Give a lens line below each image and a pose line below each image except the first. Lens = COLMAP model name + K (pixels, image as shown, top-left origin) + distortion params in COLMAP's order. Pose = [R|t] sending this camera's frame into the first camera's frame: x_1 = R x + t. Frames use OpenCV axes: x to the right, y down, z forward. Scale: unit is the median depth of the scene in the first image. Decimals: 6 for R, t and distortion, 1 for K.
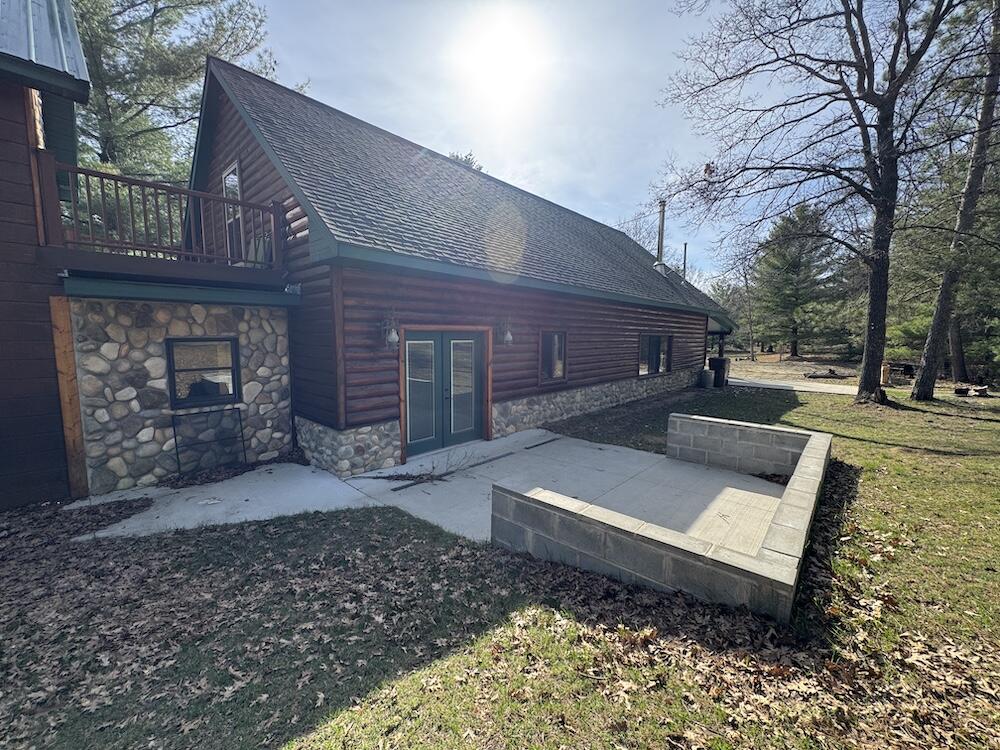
lens RADIAL K [[400.6, 0, 501.7], [0, 400.6, 375.4], [0, 0, 1]] dist [-0.000772, 0.000265]
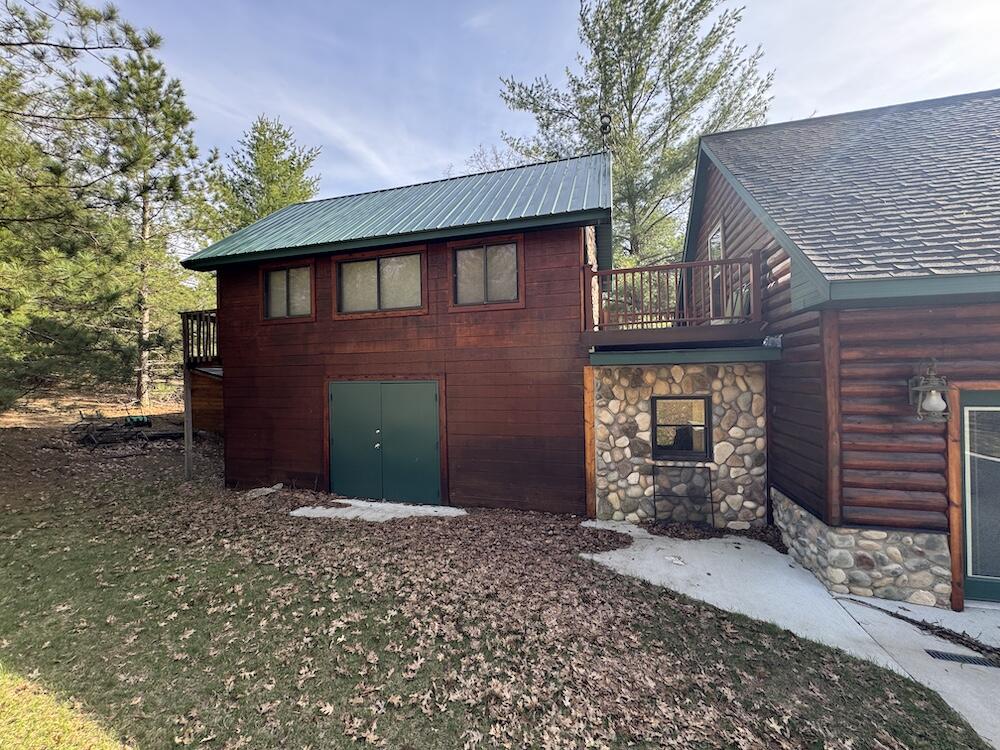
lens RADIAL K [[400.6, 0, 499.7], [0, 400.6, 374.6], [0, 0, 1]] dist [-0.000772, 0.000265]
pose [[0.453595, -0.019467, -0.890995, -0.013957], [-0.072034, 0.995689, -0.058426, -0.054021], [0.888292, 0.090684, 0.450238, 0.089902]]
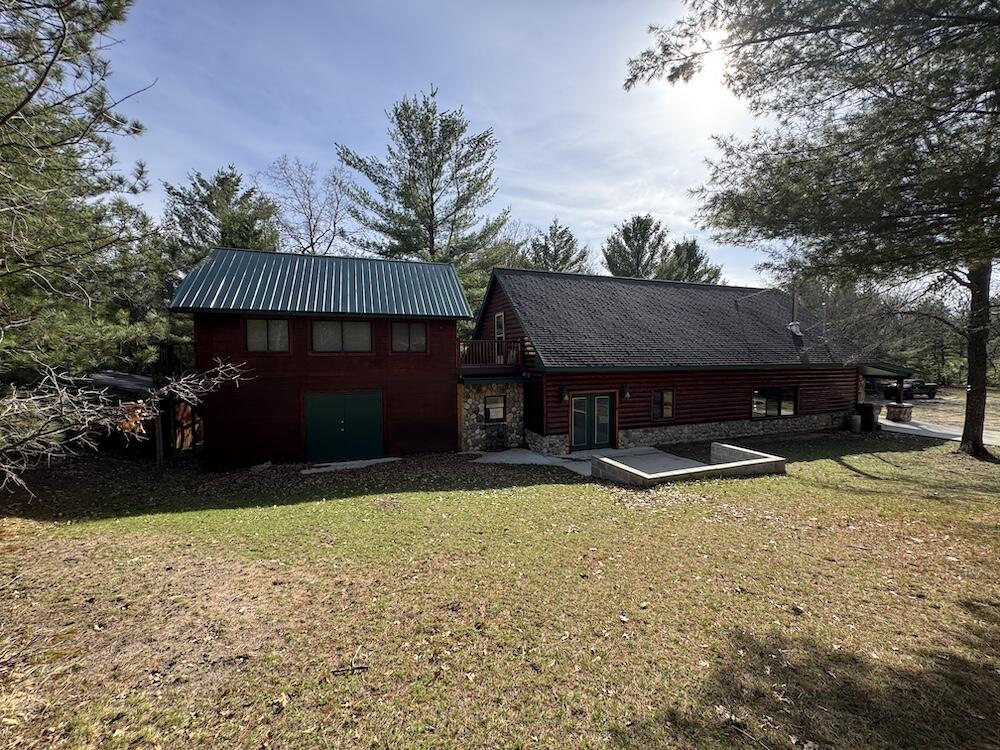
lens RADIAL K [[400.6, 0, 500.0], [0, 400.6, 374.2], [0, 0, 1]] dist [-0.000772, 0.000265]
pose [[0.886941, 0.009618, -0.461783, 0.478725], [-0.036279, 0.998145, -0.048893, -0.108534], [0.460456, 0.060118, 0.885644, -1.293764]]
